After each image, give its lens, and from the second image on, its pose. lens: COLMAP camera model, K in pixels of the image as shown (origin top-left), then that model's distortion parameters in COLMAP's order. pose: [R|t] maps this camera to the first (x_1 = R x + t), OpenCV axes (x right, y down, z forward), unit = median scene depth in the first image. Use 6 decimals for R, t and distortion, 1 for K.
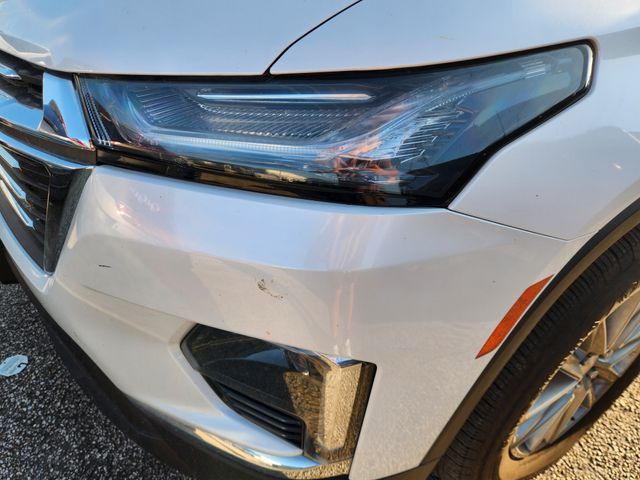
lens RADIAL K [[436.2, 0, 311.2], [0, 436.2, 238.9], [0, 0, 1]] dist [0.039743, -0.000736]
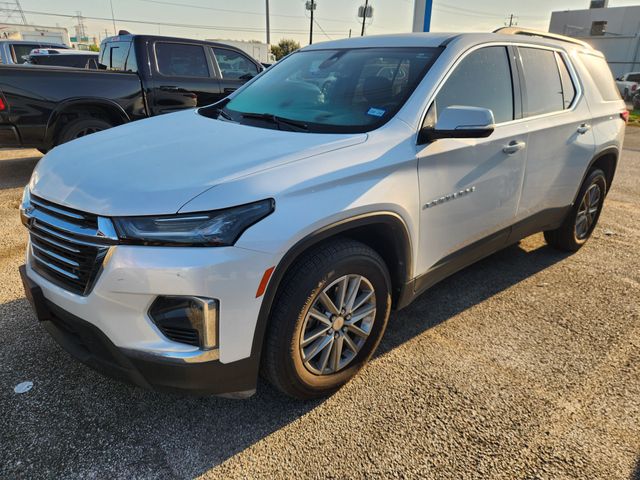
lens RADIAL K [[436.2, 0, 311.2], [0, 436.2, 238.9], [0, 0, 1]] dist [0.039743, -0.000736]
pose [[0.981518, -0.076759, 0.175299, 0.273921], [0.115698, 0.967677, -0.224089, 0.619966], [-0.152432, 0.240229, 0.958673, -2.091816]]
